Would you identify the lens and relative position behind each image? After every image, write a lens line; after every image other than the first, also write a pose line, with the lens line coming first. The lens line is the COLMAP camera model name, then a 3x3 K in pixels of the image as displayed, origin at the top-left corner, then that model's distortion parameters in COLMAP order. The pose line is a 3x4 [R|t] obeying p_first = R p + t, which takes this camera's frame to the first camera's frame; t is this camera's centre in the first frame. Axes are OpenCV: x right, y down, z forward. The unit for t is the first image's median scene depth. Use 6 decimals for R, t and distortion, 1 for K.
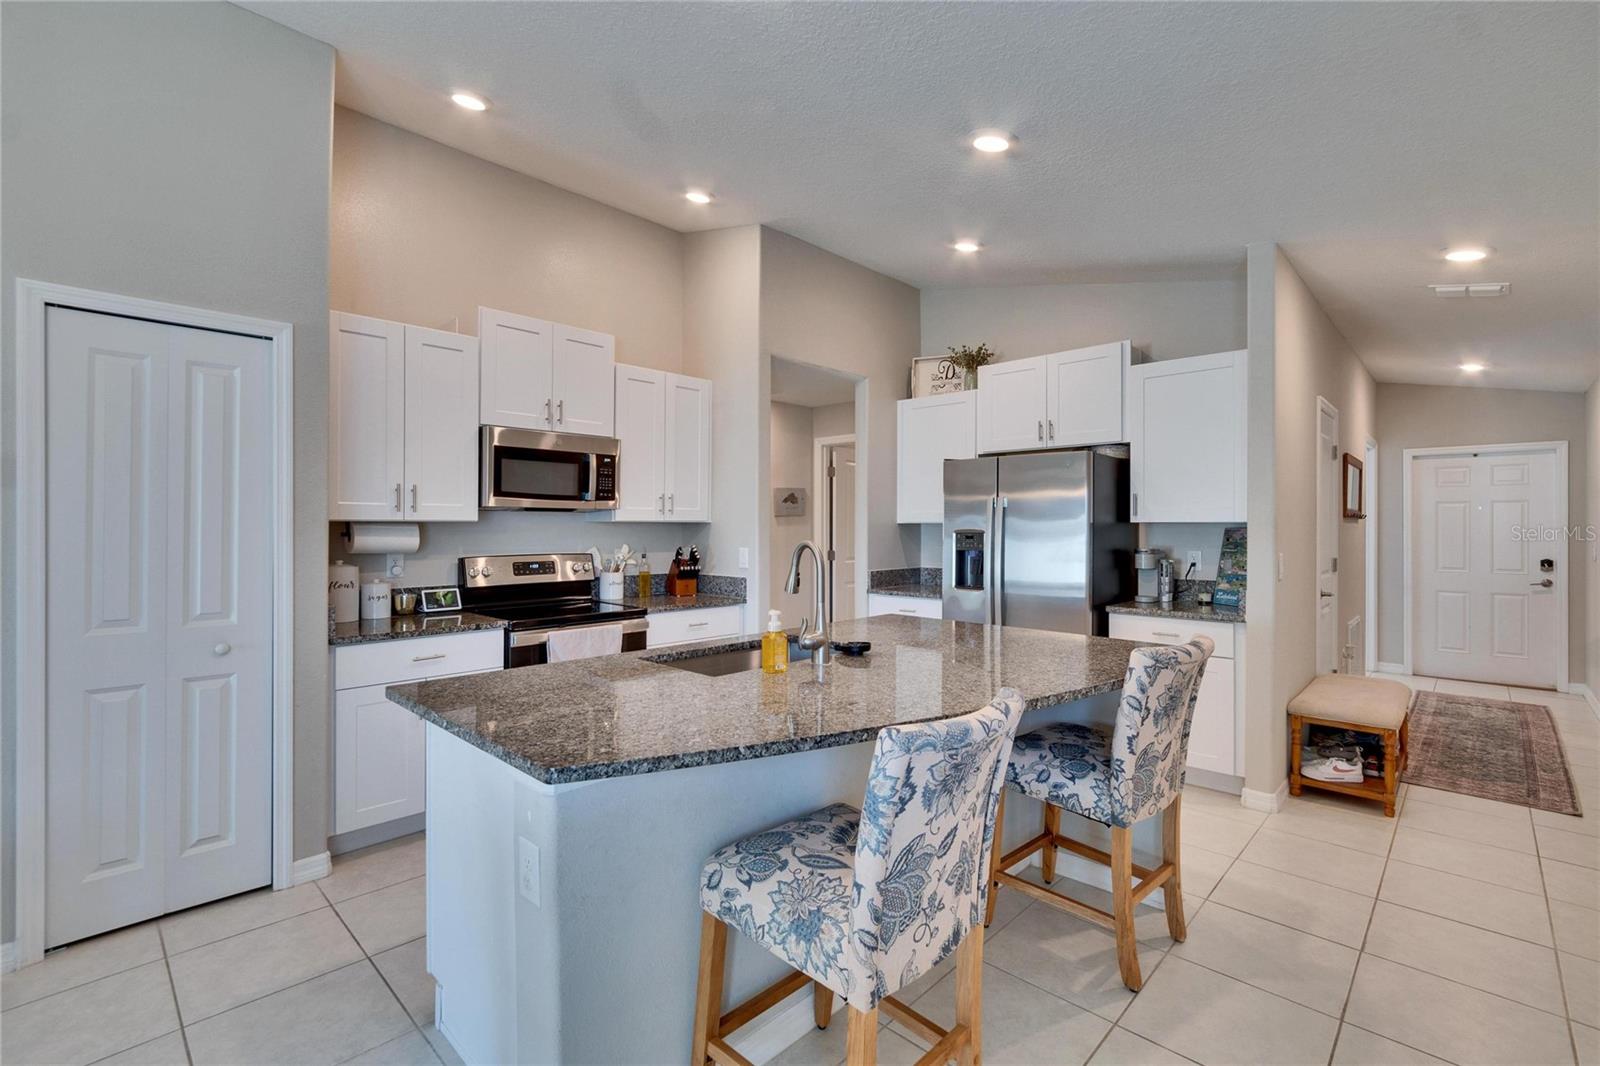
lens RADIAL K [[708.6, 0, 790.8], [0, 708.6, 522.3], [0, 0, 1]] dist [-0.002006, -0.000120]
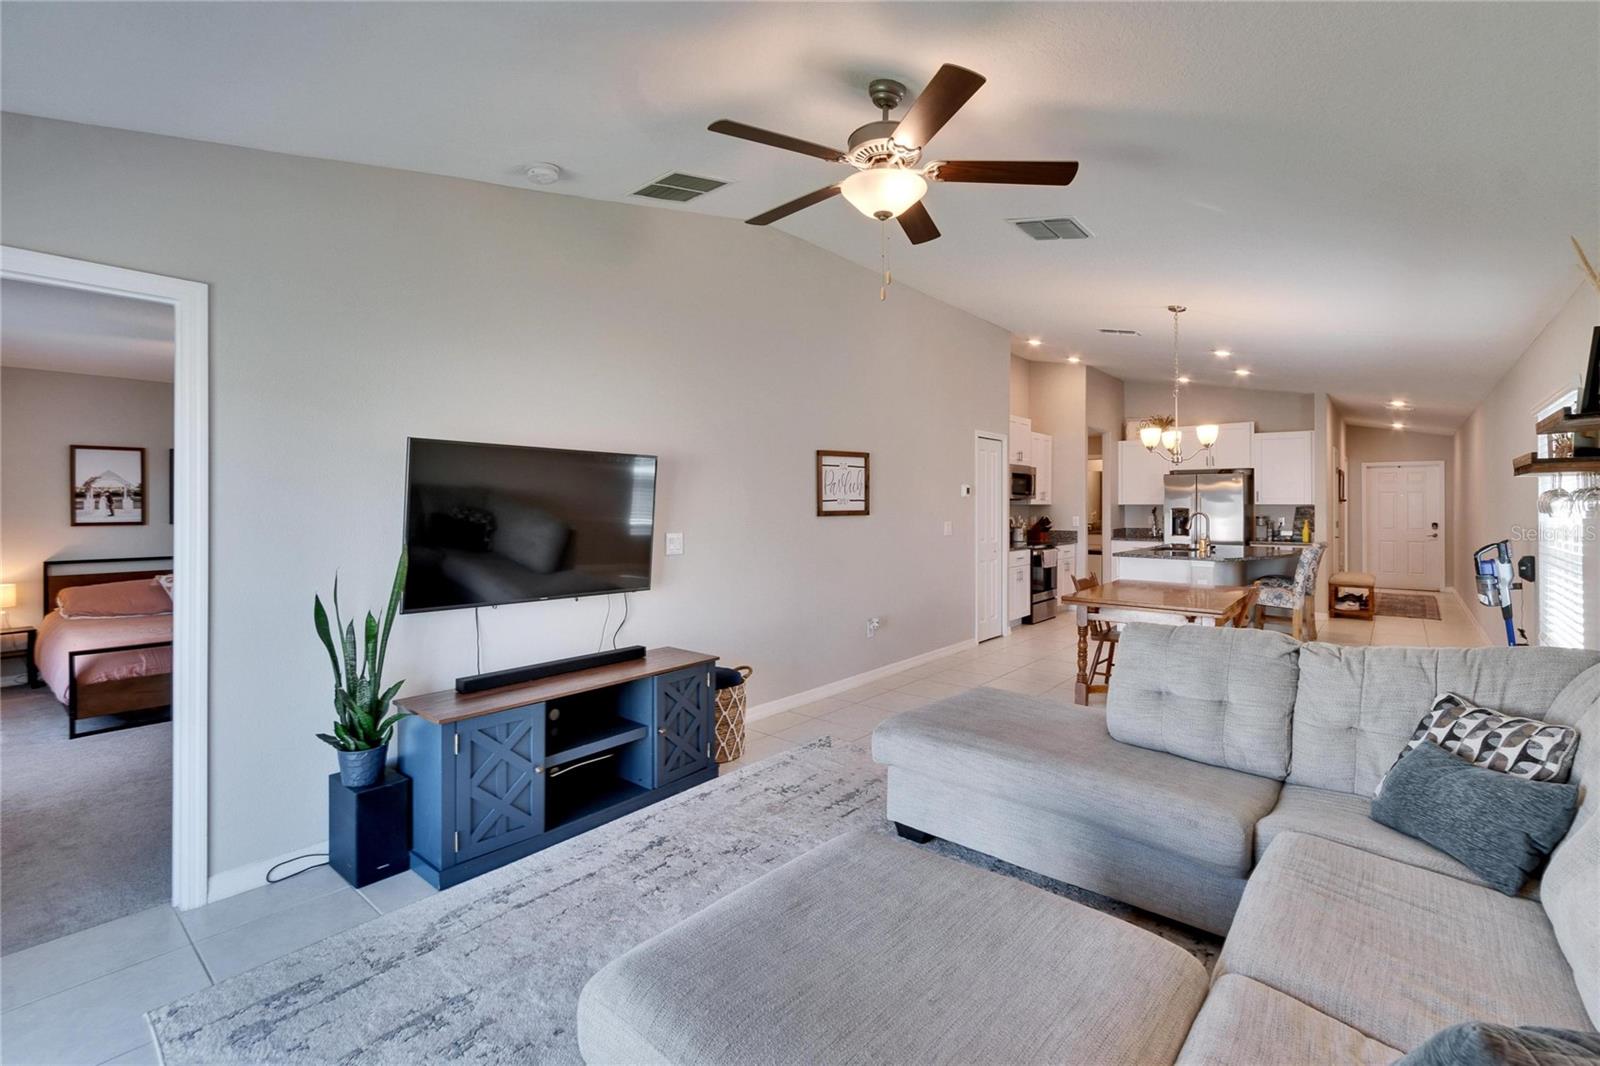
lens RADIAL K [[706.5, 0, 796.2], [0, 706.5, 499.4], [0, 0, 1]] dist [0.001116, 0.000085]
pose [[0.997593, -0.001034, 0.069340, -1.162285], [0.001061, 0.999999, -0.000355, -0.017203], [-0.069340, 0.000427, 0.997593, -1.165036]]
